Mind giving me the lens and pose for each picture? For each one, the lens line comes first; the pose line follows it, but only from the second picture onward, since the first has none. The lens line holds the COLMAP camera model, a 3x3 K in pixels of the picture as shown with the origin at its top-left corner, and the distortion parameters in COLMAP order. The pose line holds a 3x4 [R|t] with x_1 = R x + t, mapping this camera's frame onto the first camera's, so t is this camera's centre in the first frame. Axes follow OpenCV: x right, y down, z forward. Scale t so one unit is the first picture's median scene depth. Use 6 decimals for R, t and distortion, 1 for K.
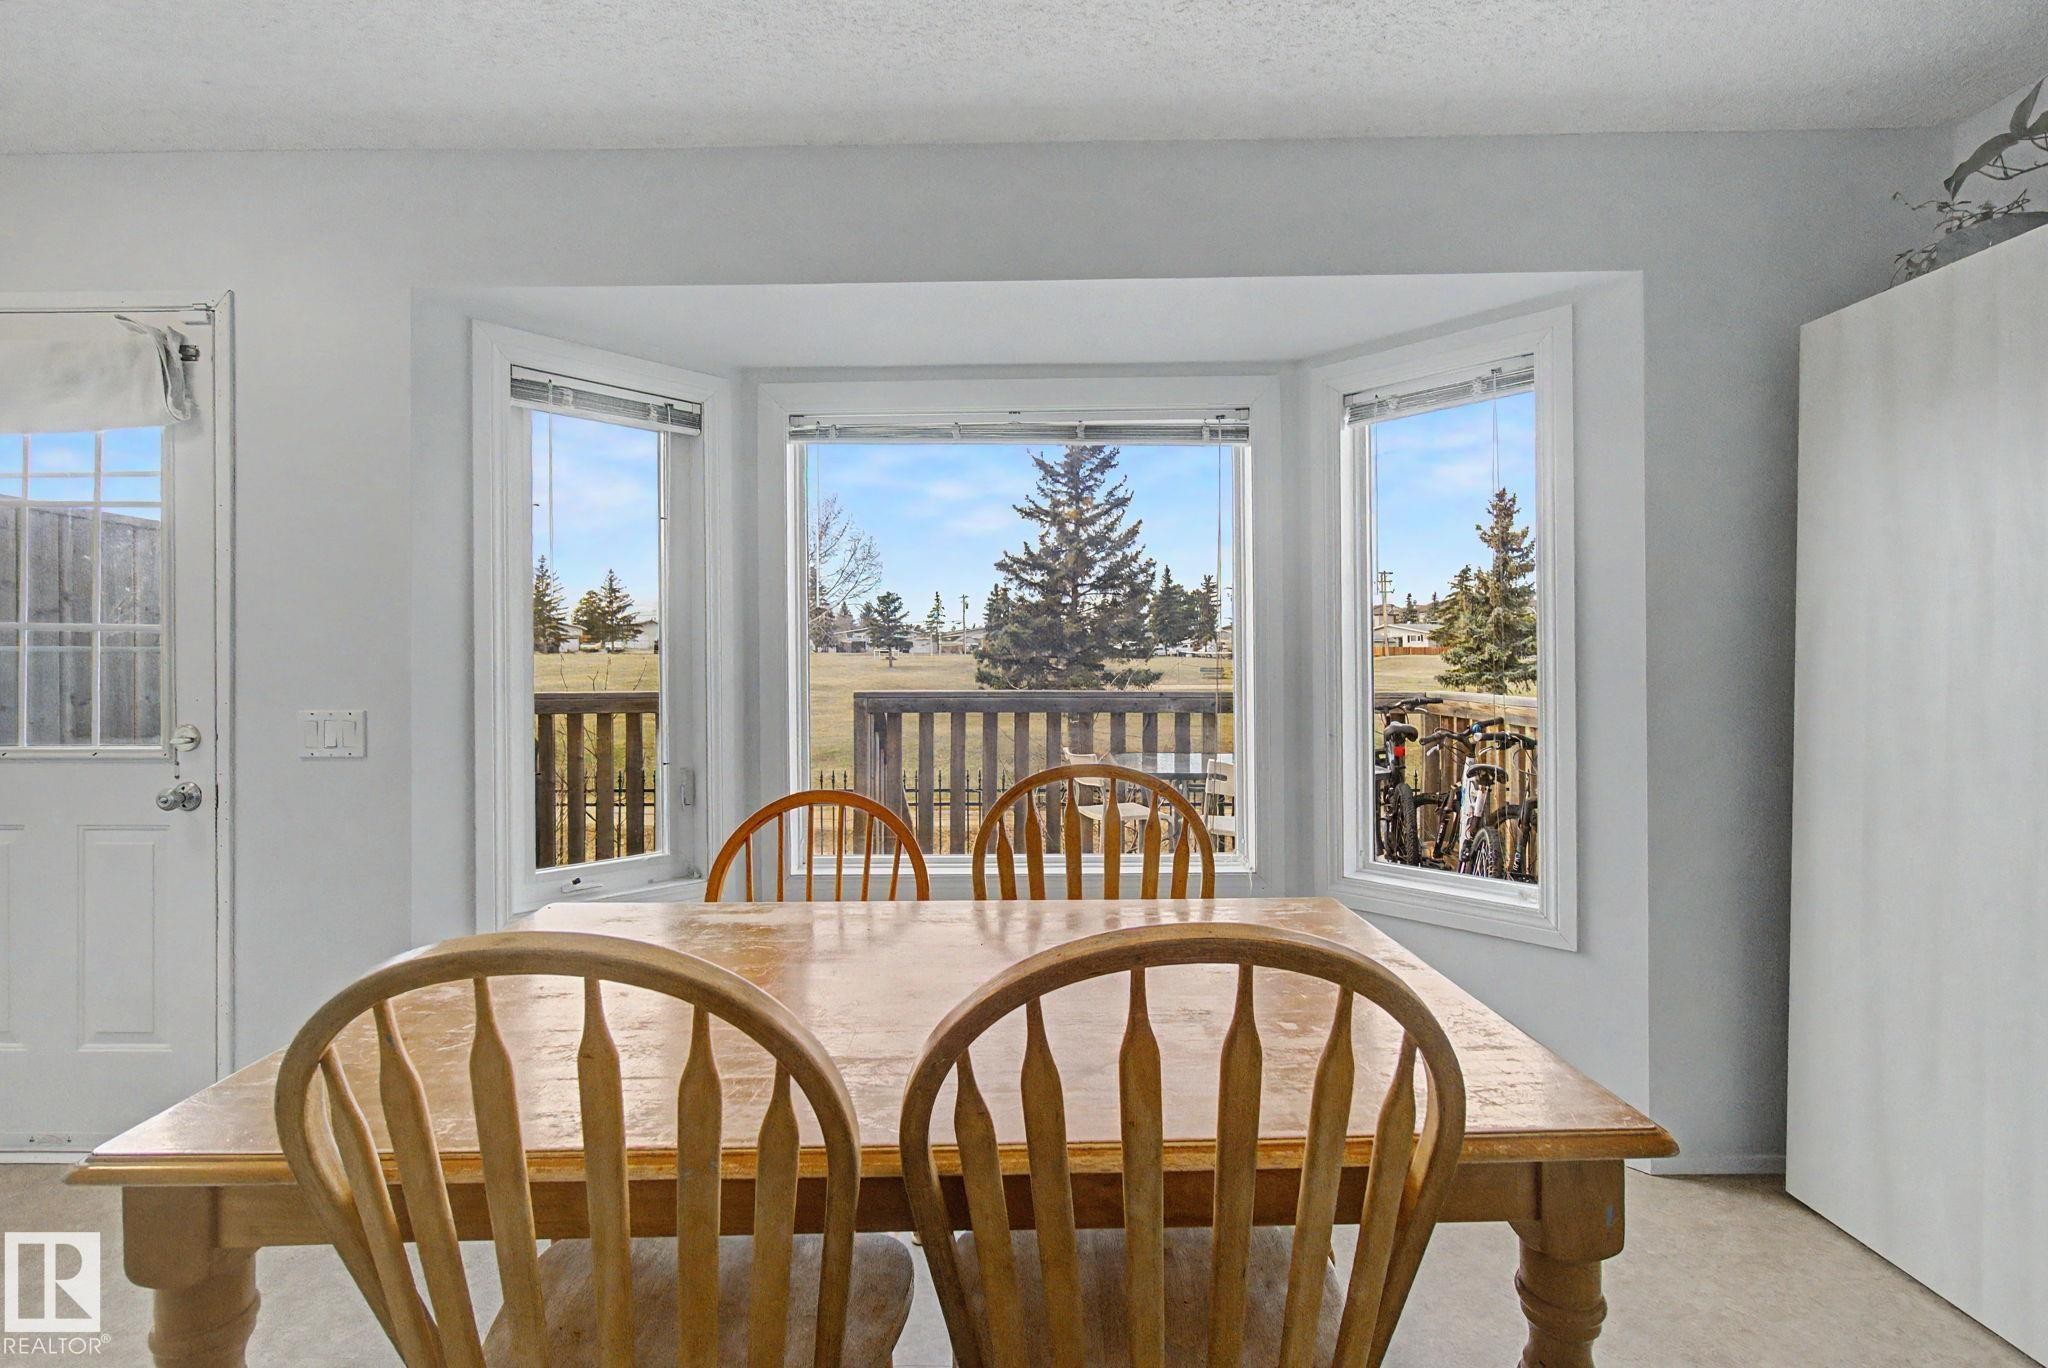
lens RADIAL K [[892.7, 0, 1015.2], [0, 892.7, 662.0], [0, 0, 1]] dist [-0.003021, 0.000567]
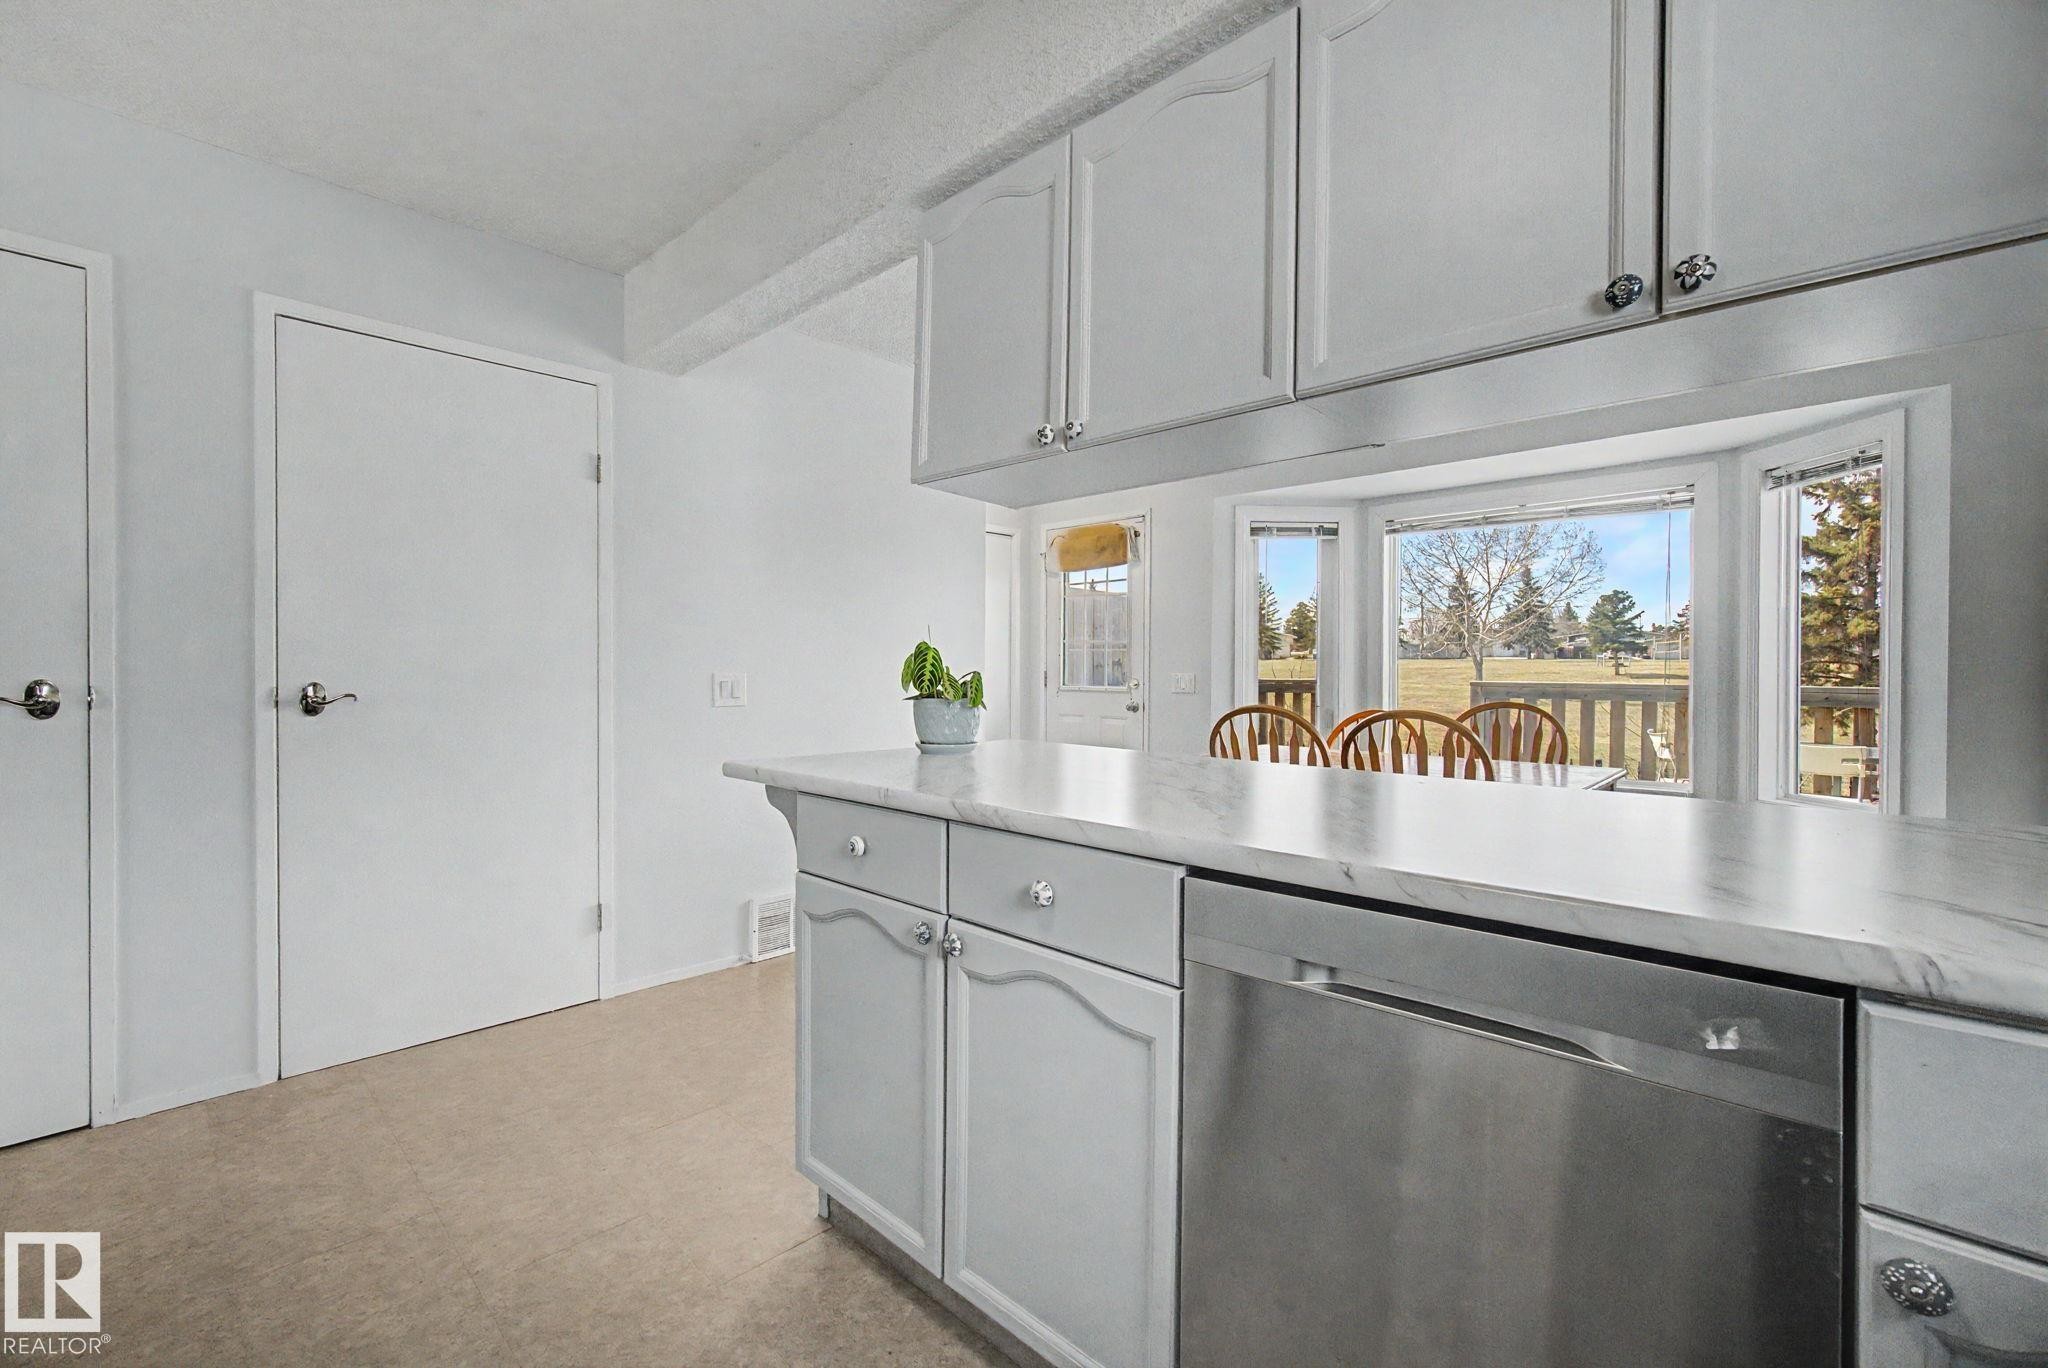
lens RADIAL K [[892.7, 0, 1014.7], [0, 892.7, 680.5], [0, 0, 1]] dist [-0.003021, 0.000567]
pose [[0.728064, 0.015785, -0.685328, 0.253282], [-0.006846, 0.999852, 0.015756, 0.016021], [0.685475, -0.006780, 0.728065, -0.482551]]
